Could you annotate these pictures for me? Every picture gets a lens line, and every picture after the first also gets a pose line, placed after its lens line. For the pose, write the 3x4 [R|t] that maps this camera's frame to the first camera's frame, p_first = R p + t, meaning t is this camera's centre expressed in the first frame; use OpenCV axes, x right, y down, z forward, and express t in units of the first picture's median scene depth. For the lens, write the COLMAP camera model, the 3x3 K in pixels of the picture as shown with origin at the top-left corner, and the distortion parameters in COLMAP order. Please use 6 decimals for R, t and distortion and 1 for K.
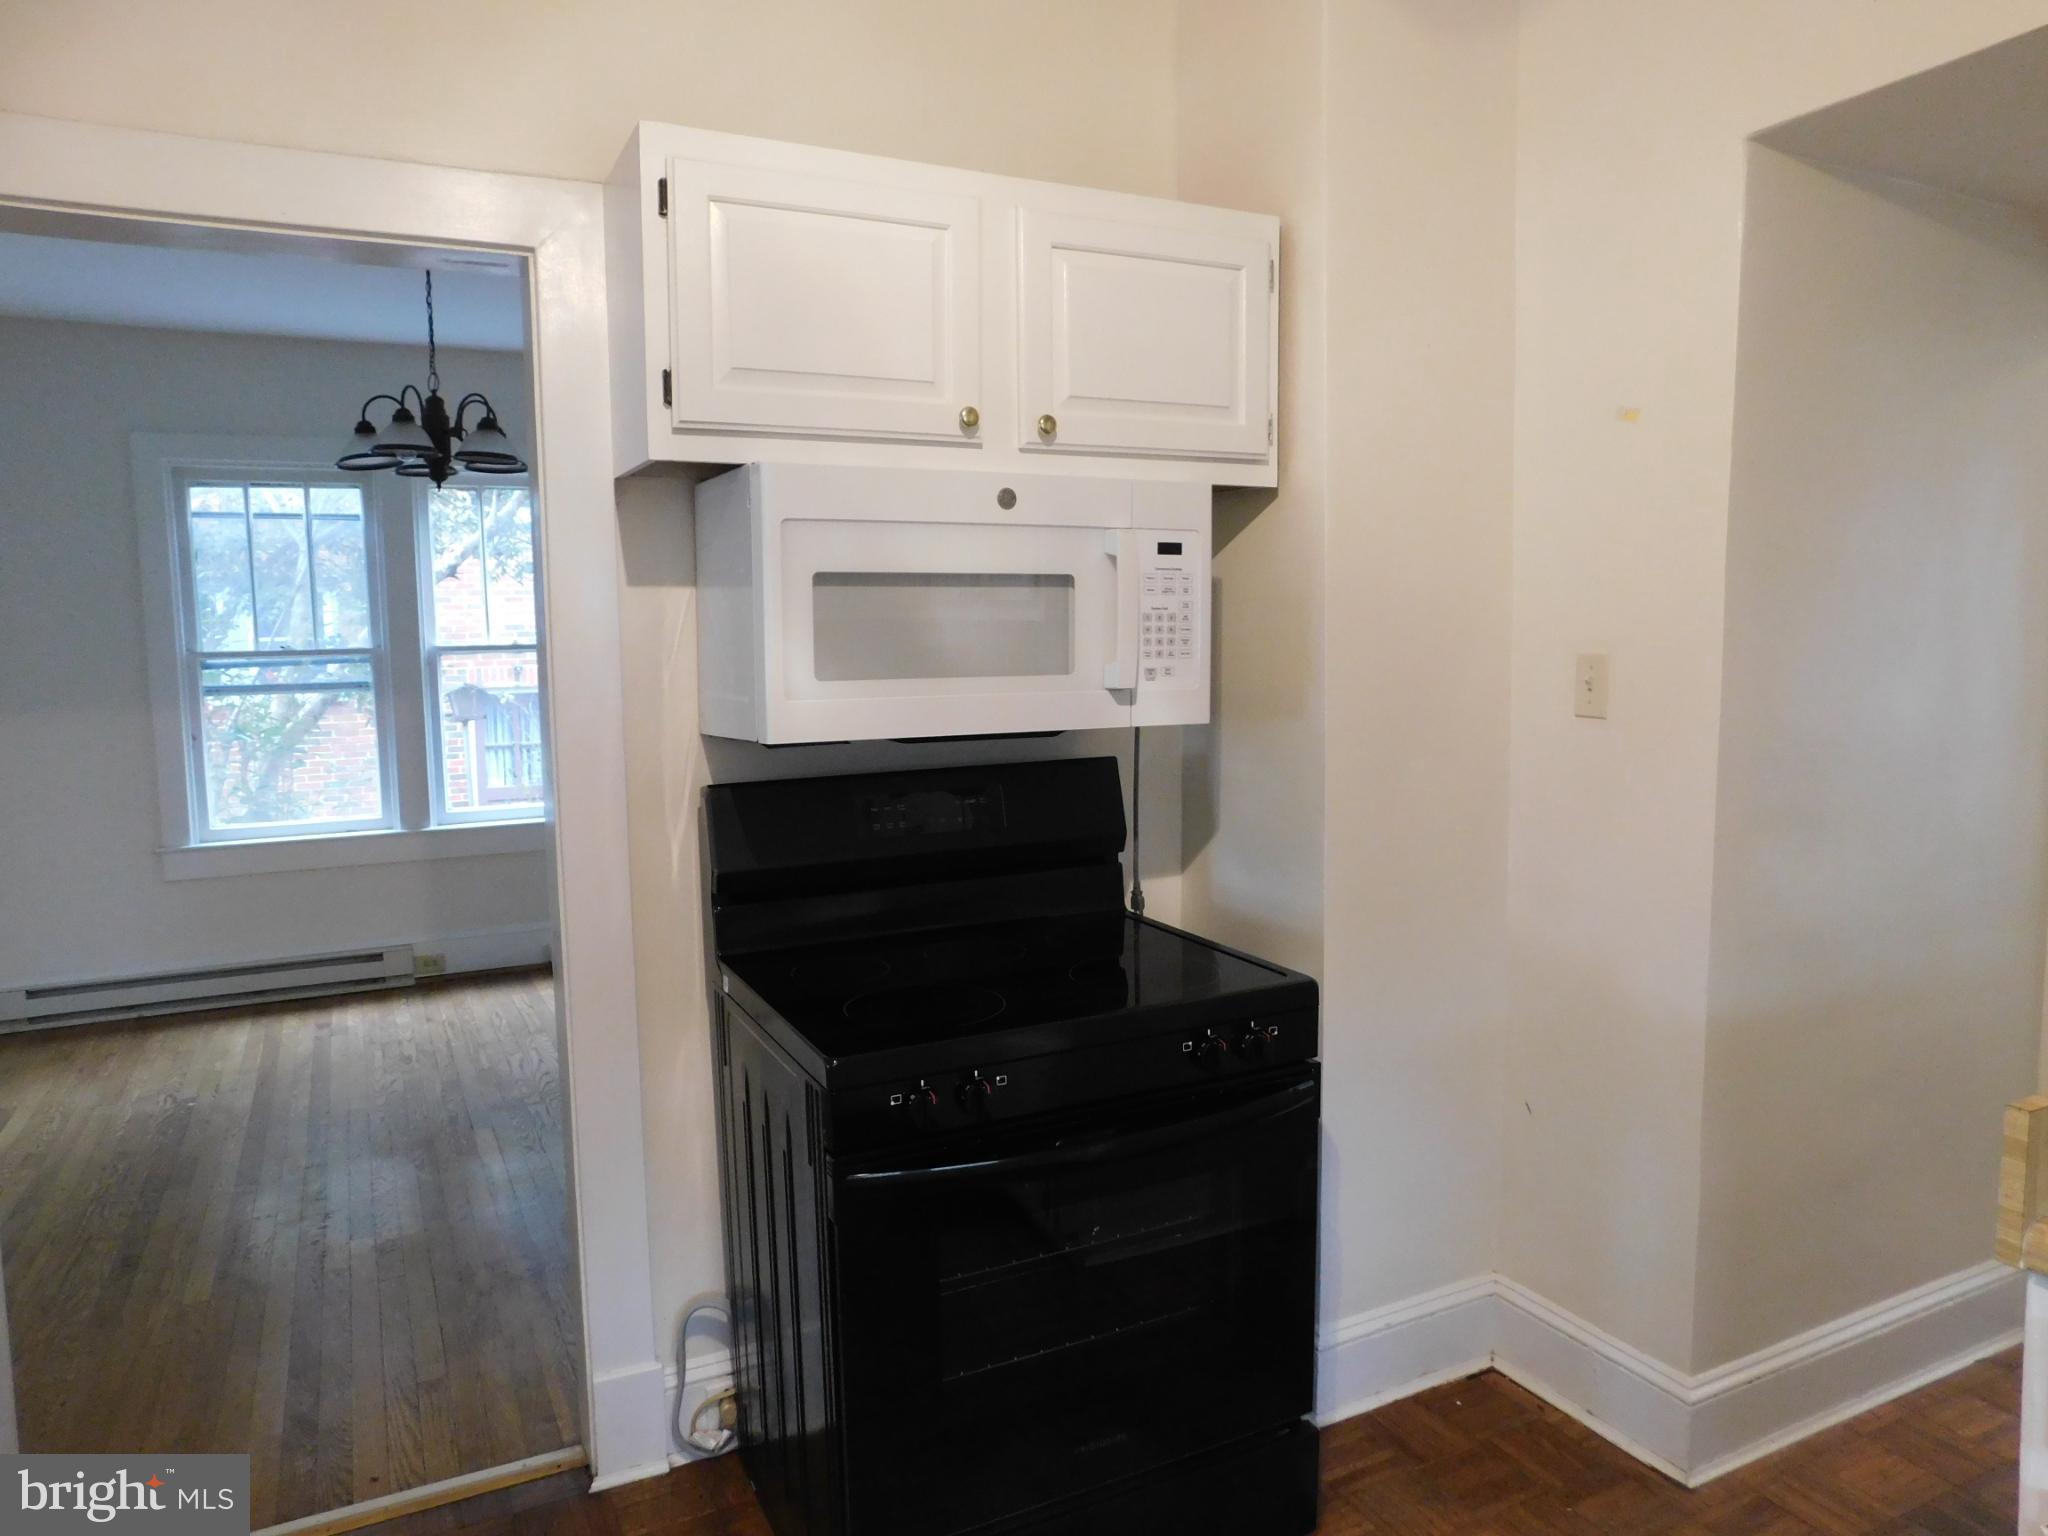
lens RADIAL K [[1348.4, 0, 1011.4], [0, 1348.4, 770.0], [0, 0, 1]] dist [-0.068878, 0.054624]
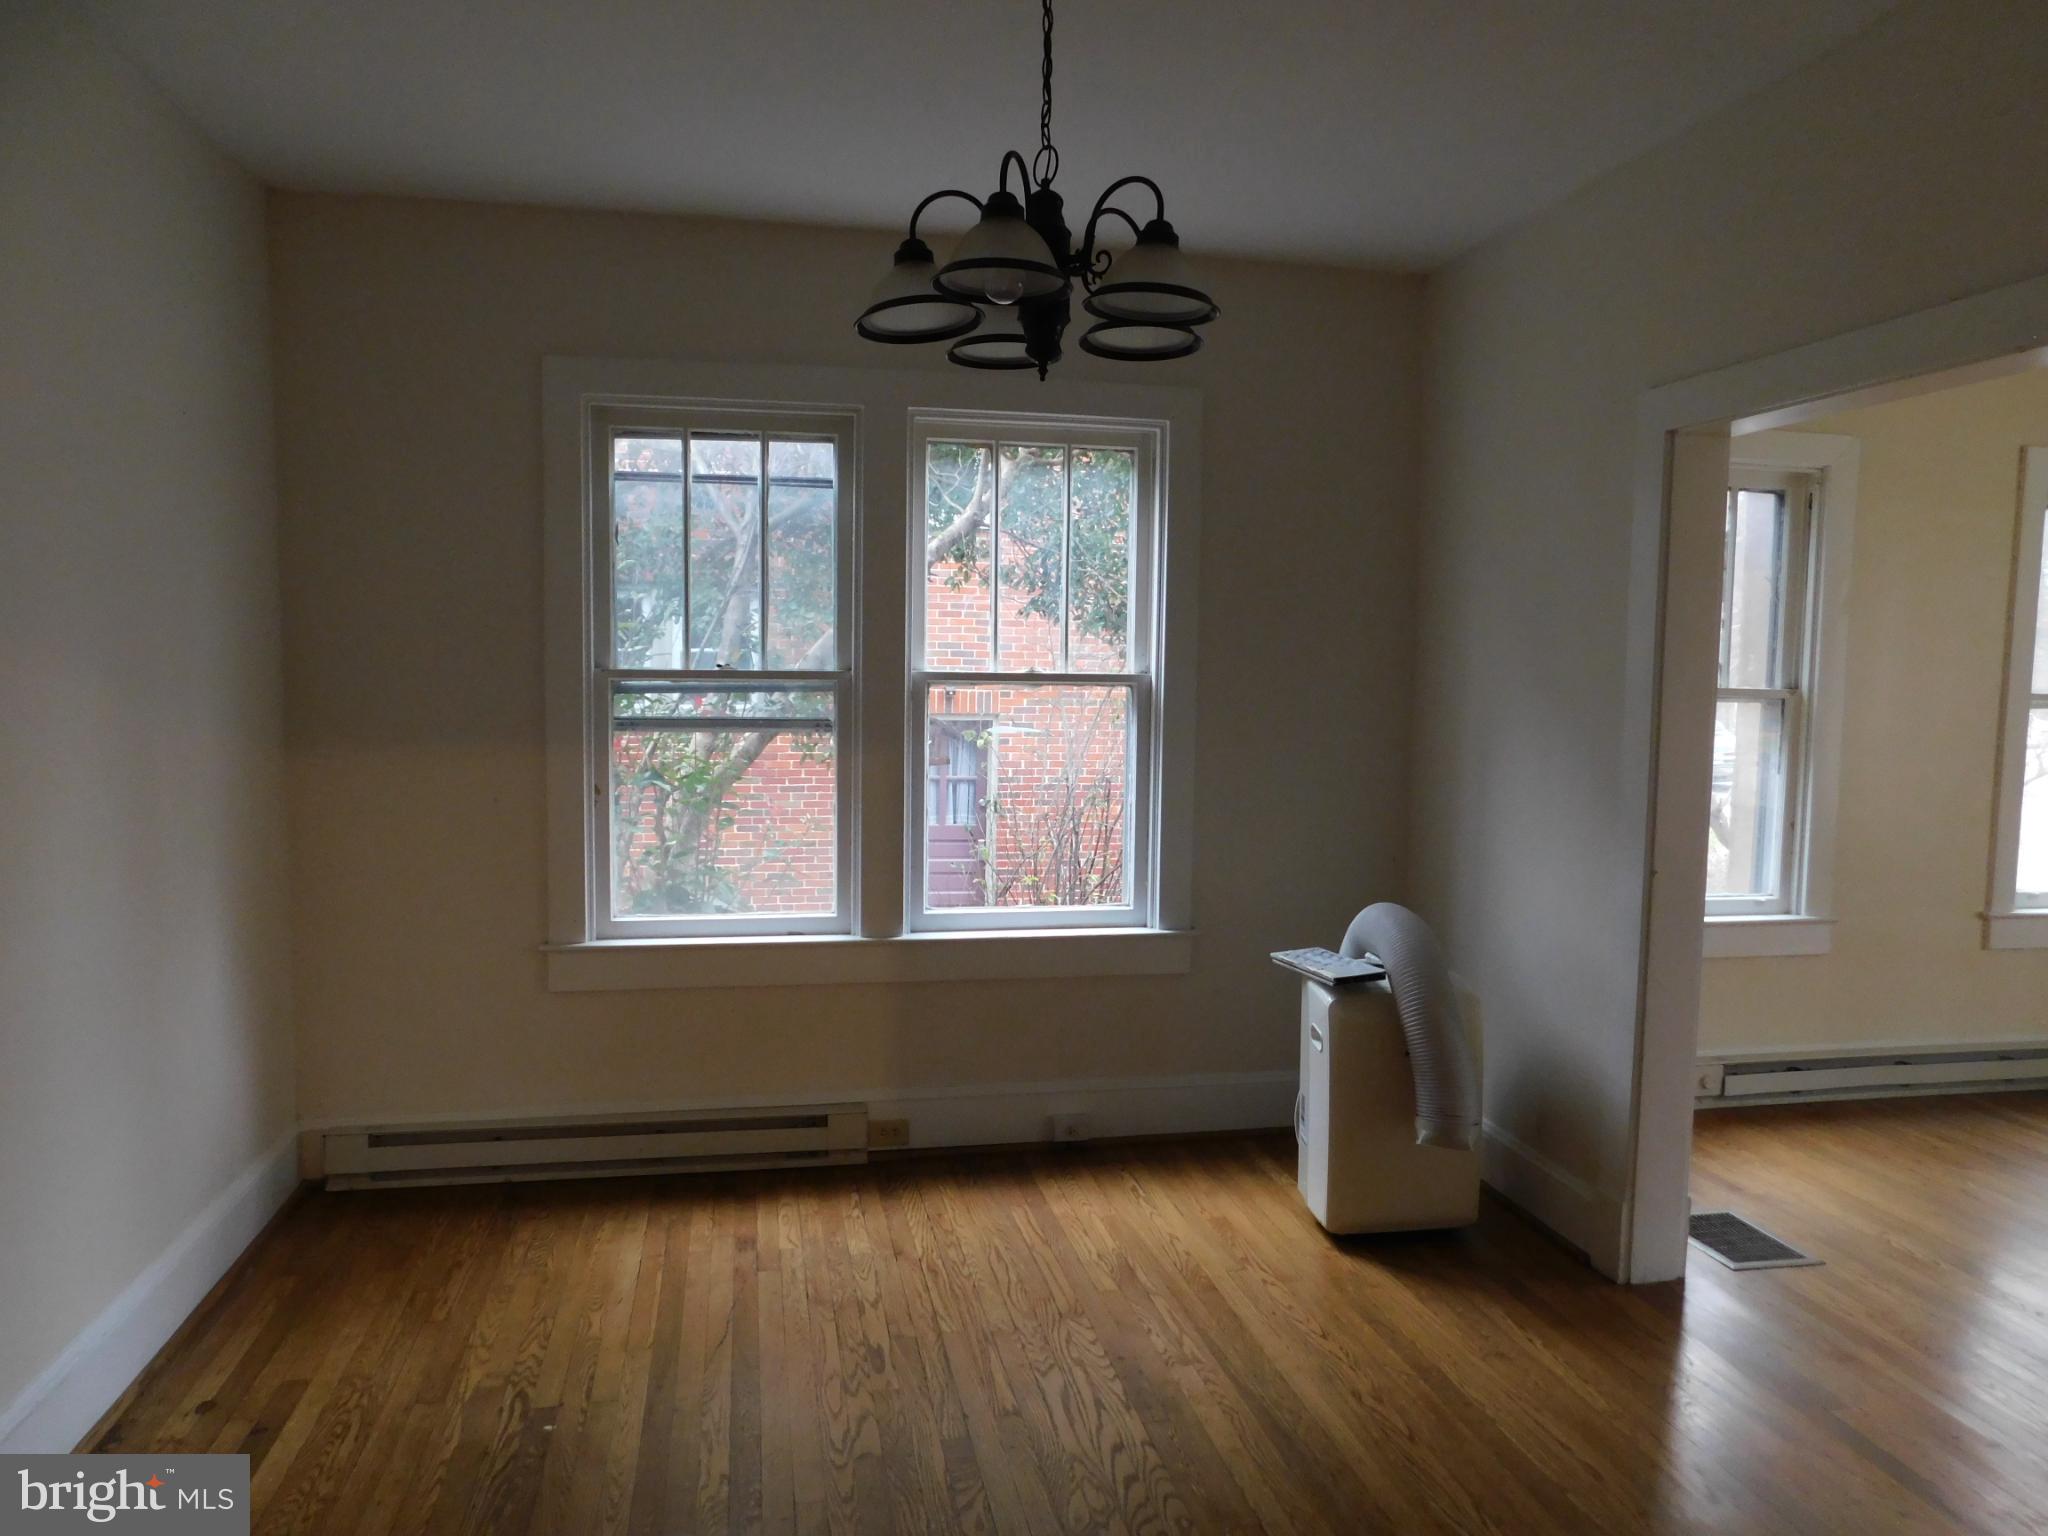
lens RADIAL K [[1371.1, 0, 1024.0], [0, 1371.1, 768.0], [0, 0, 1]] dist [-0.091313, 0.057872]
pose [[0.963255, 0.051842, -0.263538, -0.205872], [-0.057572, 0.998242, -0.014061, -0.038717], [0.262346, 0.028717, 0.964546, 0.355669]]
